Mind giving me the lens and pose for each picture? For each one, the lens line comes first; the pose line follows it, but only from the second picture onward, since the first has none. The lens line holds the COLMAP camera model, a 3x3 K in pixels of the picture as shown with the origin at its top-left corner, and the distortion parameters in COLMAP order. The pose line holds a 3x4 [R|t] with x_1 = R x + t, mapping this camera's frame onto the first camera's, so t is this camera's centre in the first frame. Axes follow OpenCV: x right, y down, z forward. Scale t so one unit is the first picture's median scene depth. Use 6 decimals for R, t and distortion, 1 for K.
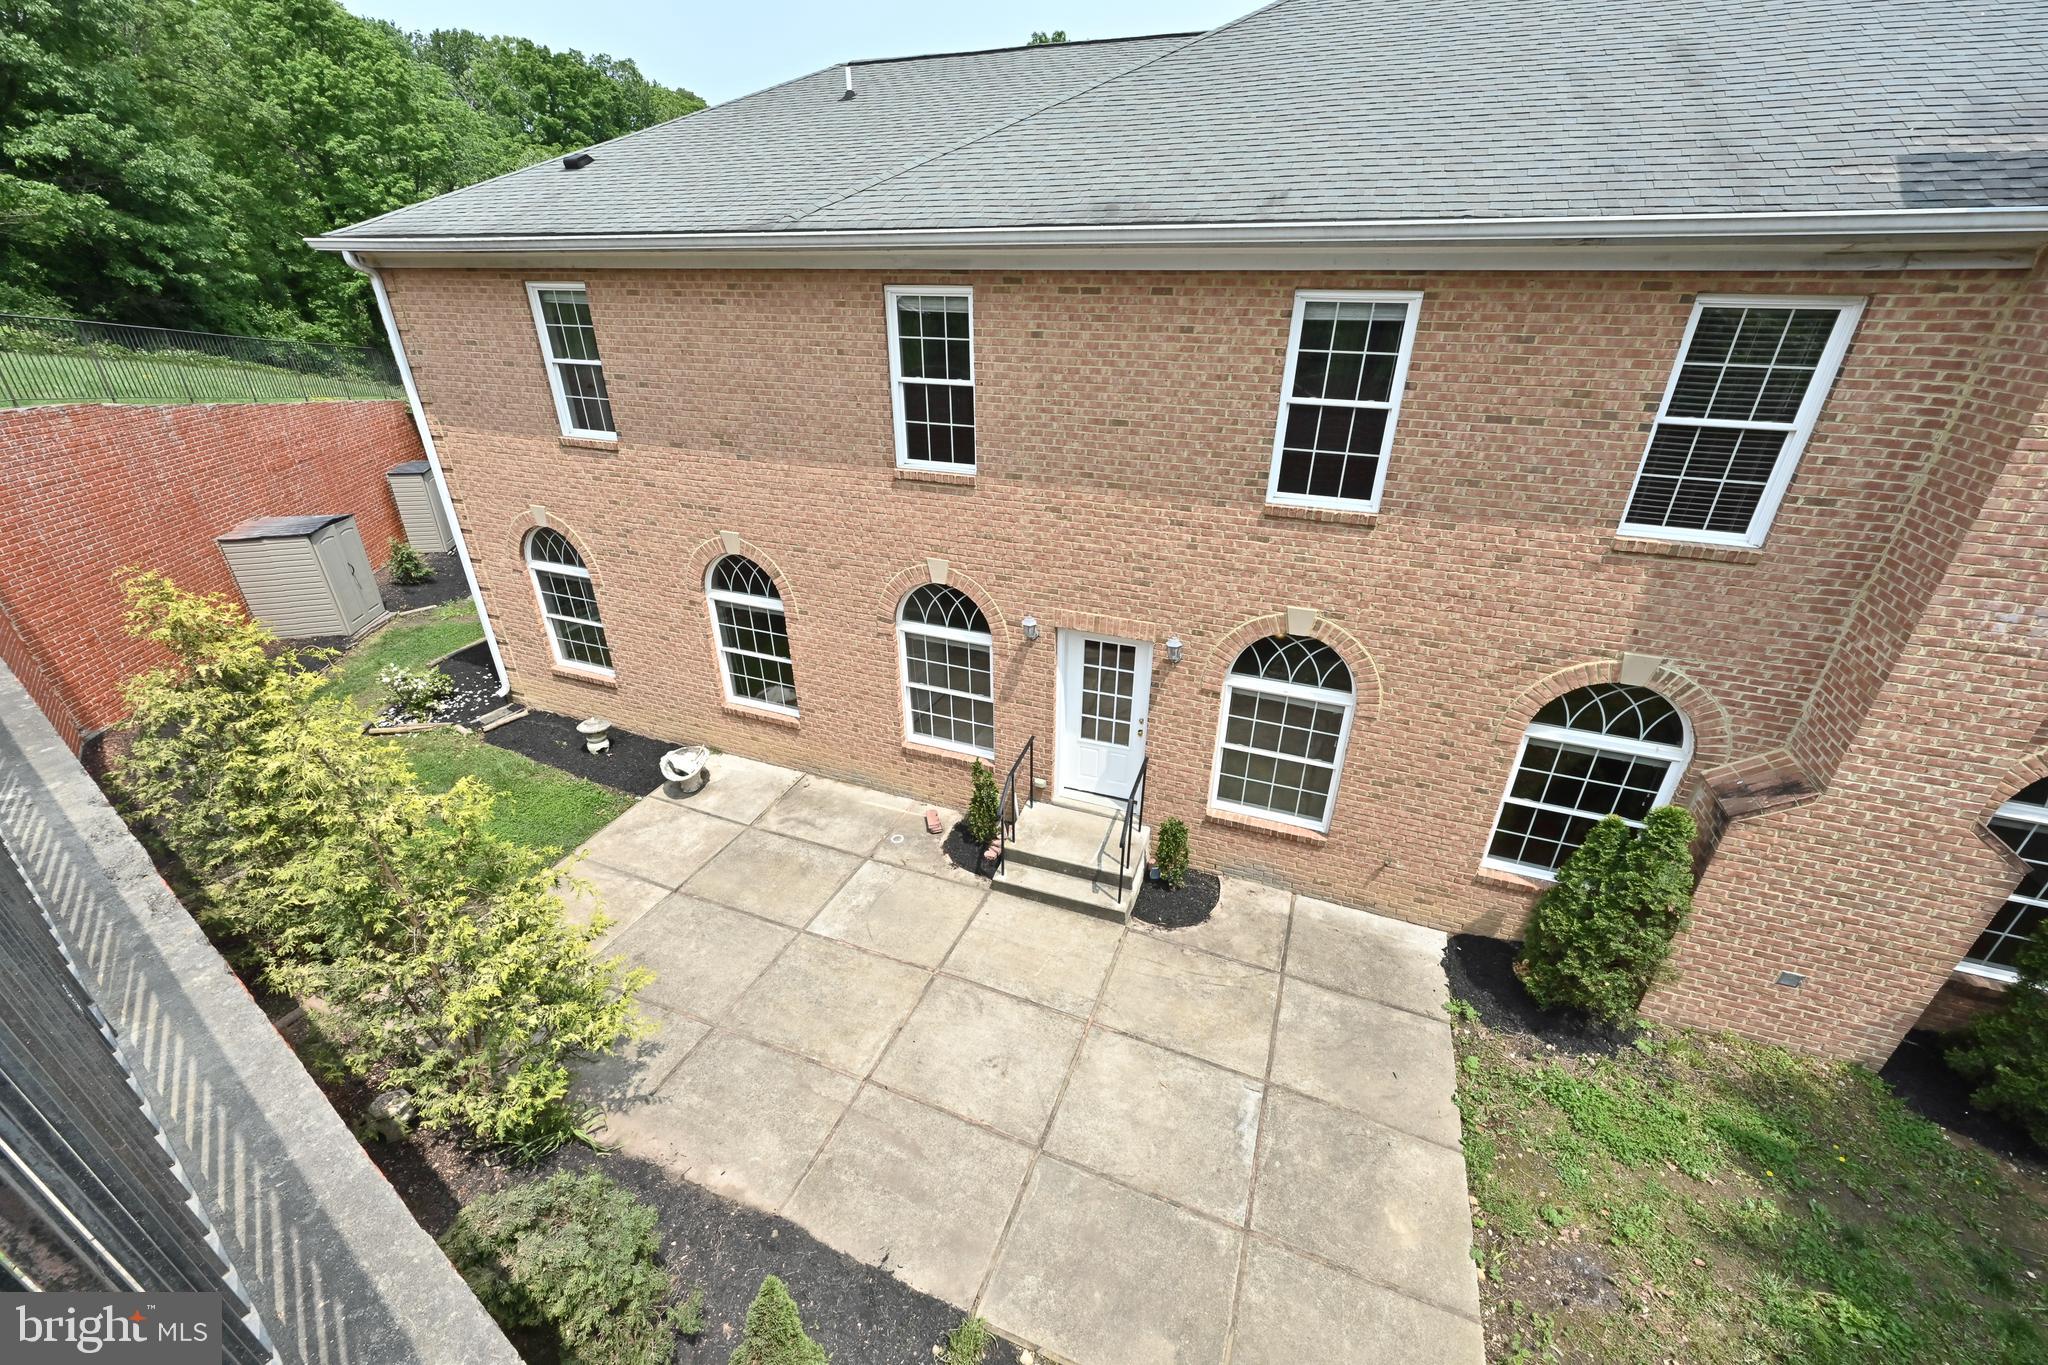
lens RADIAL K [[802.5, 0, 1022.4], [0, 802.5, 682.8], [0, 0, 1]] dist [0.000185, -0.000159]
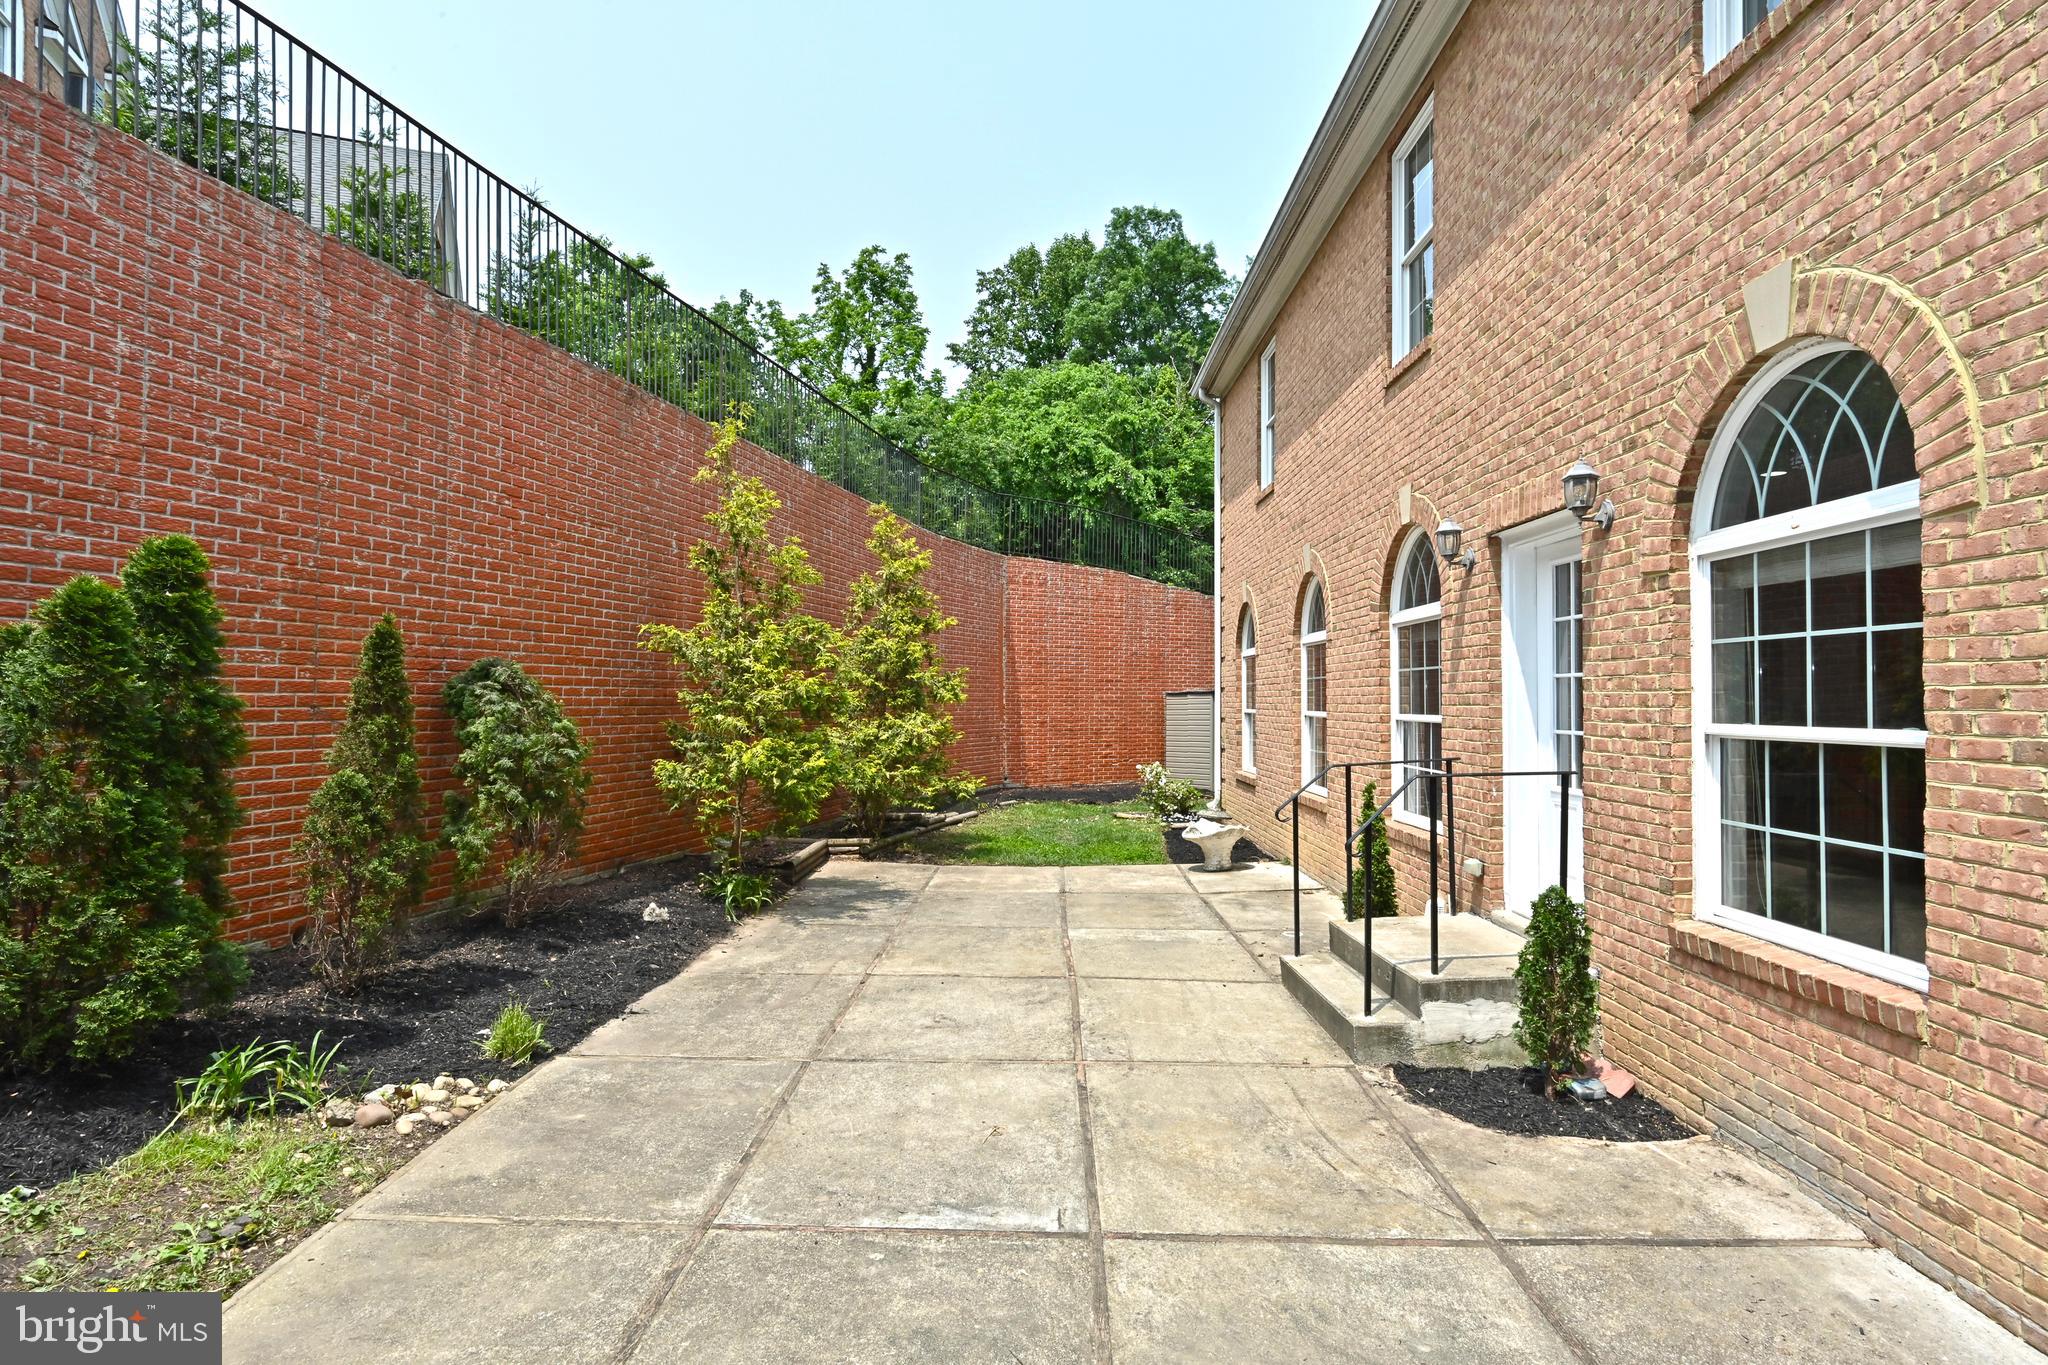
lens RADIAL K [[1047.6, 0, 1024.4], [0, 1047.6, 691.5], [0, 0, 1]] dist [-0.000229, 0.000714]
pose [[0.358145, -0.012126, -0.933587, 0.724773], [-0.422035, 0.889830, -0.173460, 0.347416], [0.832837, 0.456130, 0.313571, 0.656270]]
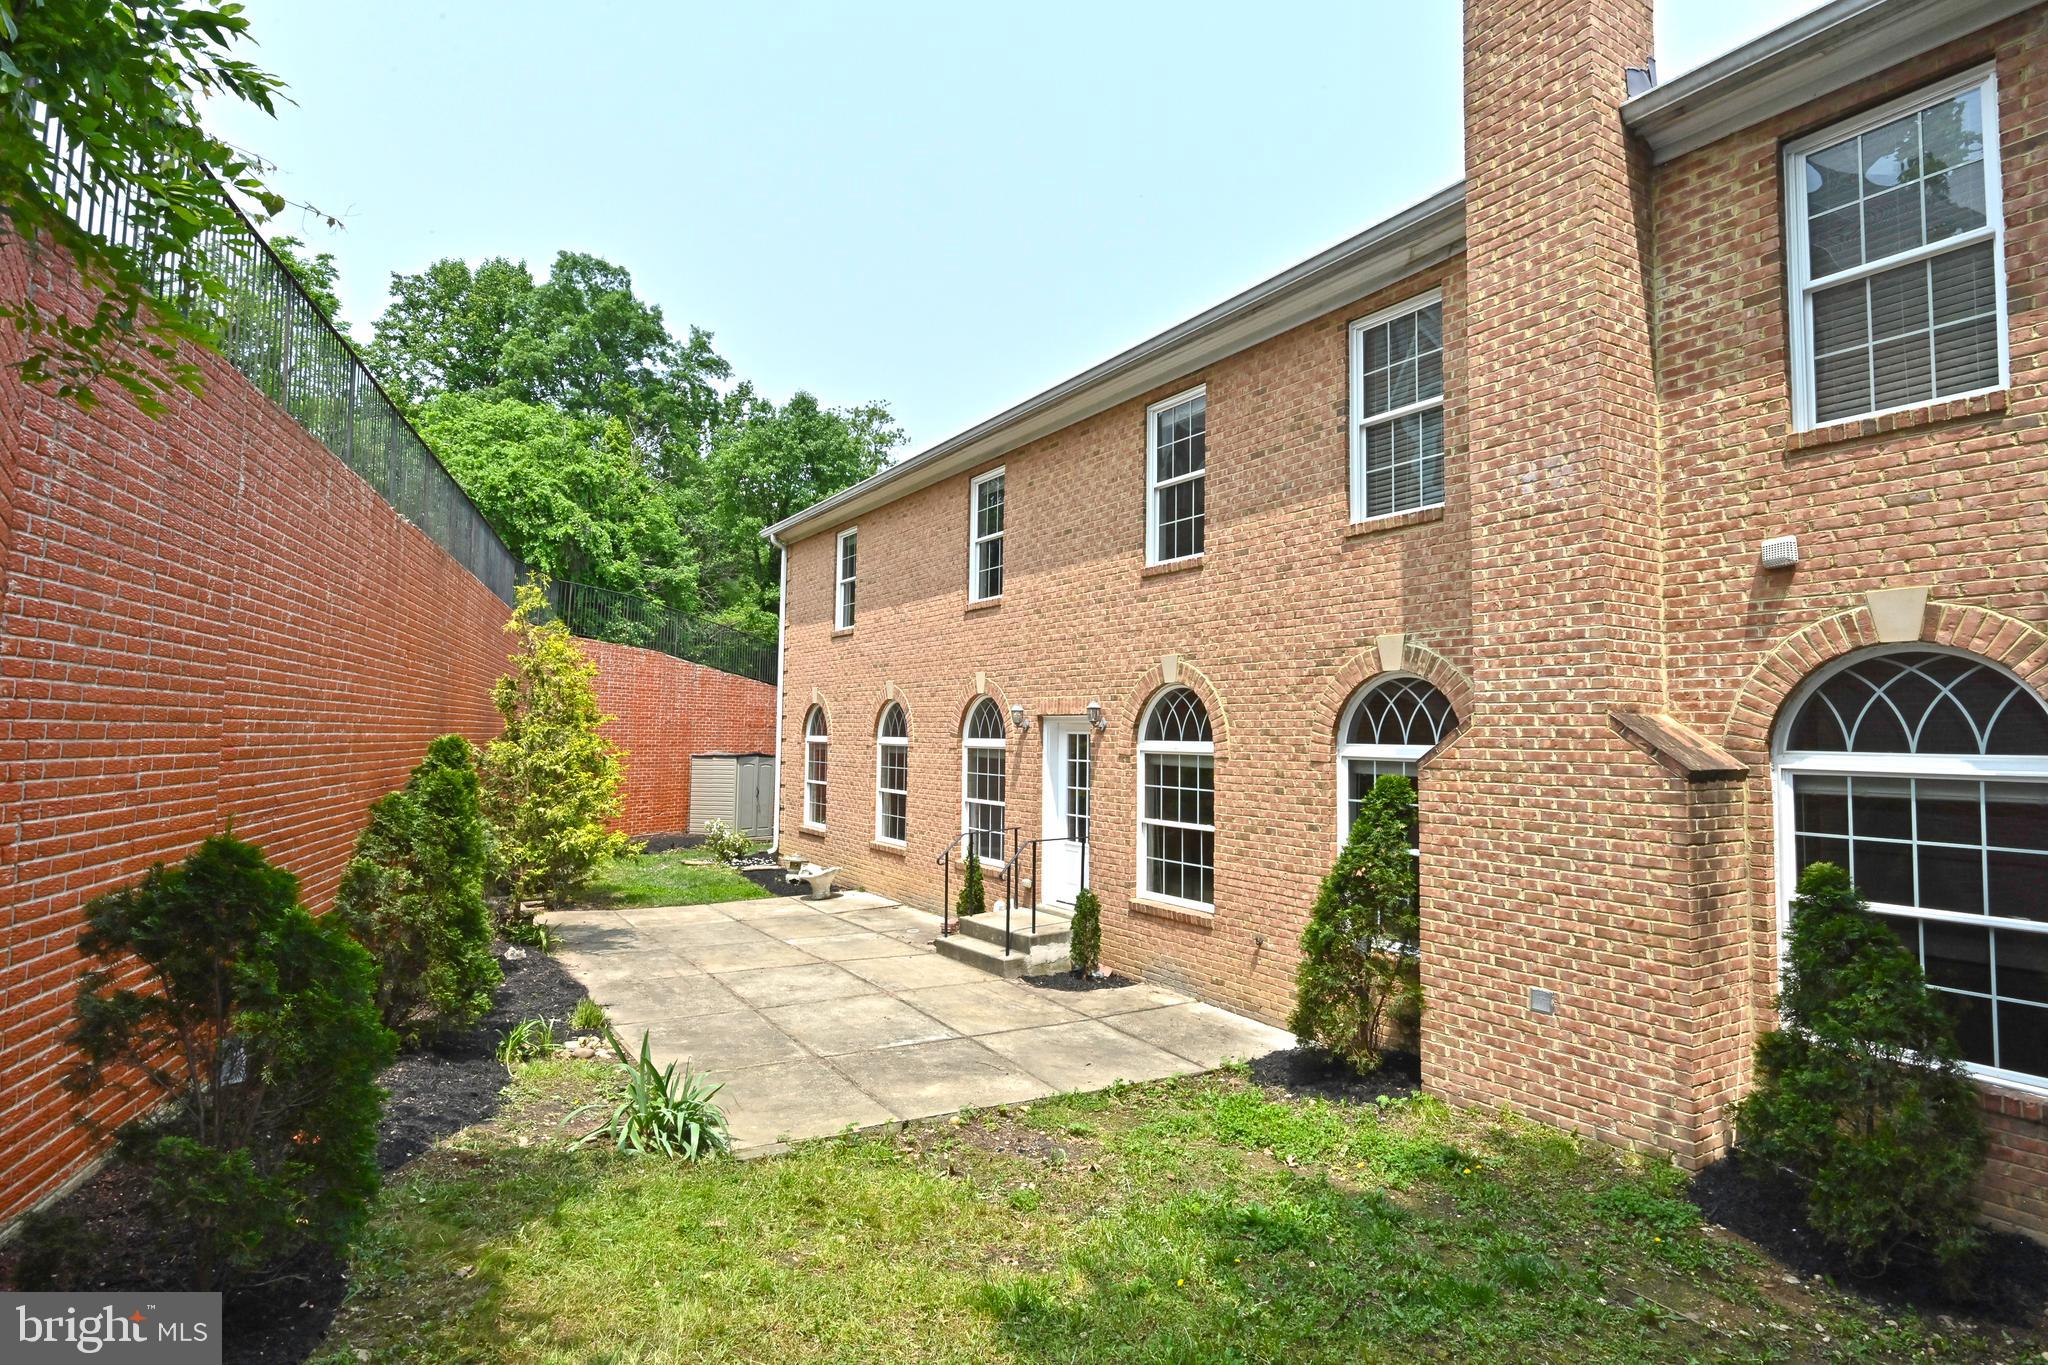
lens RADIAL K [[1047.2, 0, 1015.6], [0, 1047.2, 681.0], [0, 0, 1]] dist [-0.002776, -0.000164]
pose [[0.803485, -0.023928, -0.594844, 1.059398], [-0.279680, 0.866891, -0.412649, 0.597640], [0.525538, 0.497923, 0.689842, -0.060000]]
